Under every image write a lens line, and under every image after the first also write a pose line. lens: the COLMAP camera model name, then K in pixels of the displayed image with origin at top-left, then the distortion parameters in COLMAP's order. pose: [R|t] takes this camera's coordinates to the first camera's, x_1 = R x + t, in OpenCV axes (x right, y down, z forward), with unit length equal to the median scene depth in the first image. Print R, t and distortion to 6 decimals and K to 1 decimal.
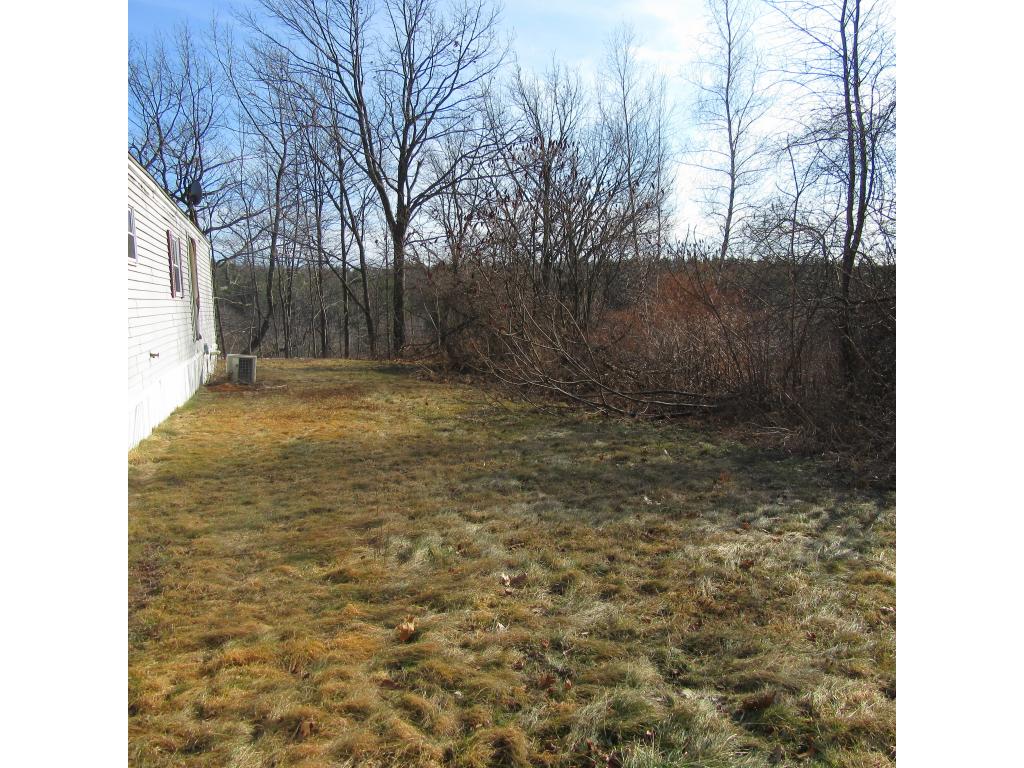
lens RADIAL K [[757.0, 0, 510.5], [0, 757.0, 383.0], [0, 0, 1]] dist [-0.002656, 0.003617]
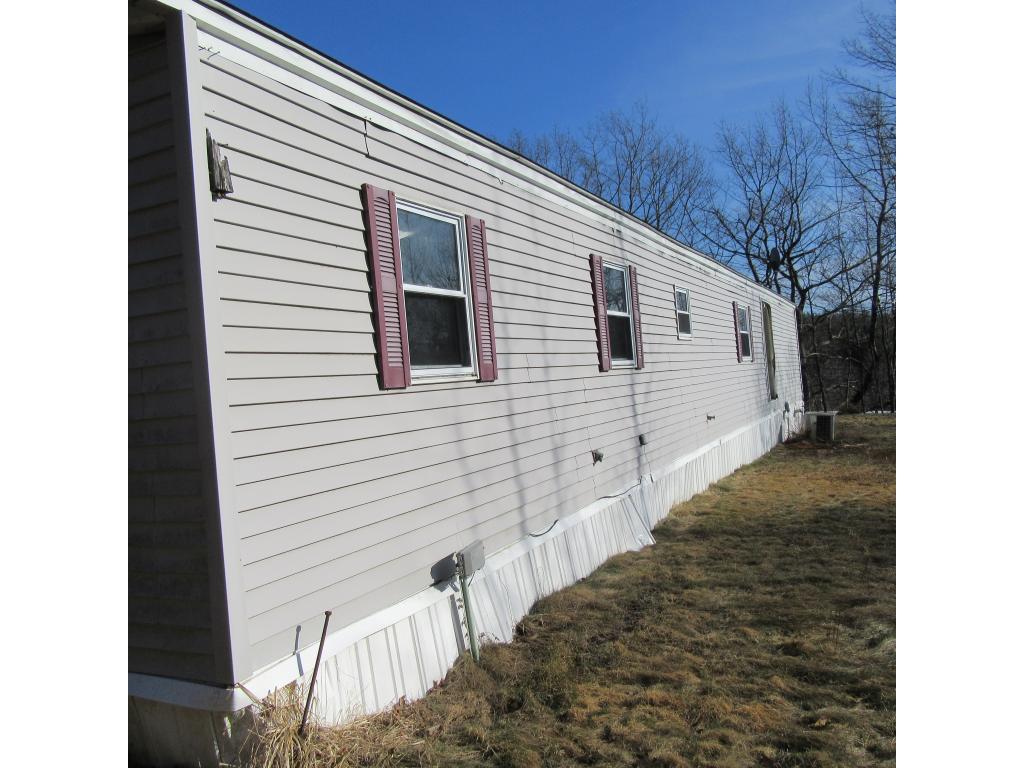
lens RADIAL K [[757.0, 0, 514.3], [0, 757.0, 386.3], [0, 0, 1]] dist [-0.002656, 0.003617]
pose [[0.714299, -0.036168, -0.698905, 0.172826], [-0.009403, 0.998078, -0.061261, -0.020135], [0.699777, 0.050330, 0.712586, 0.008746]]
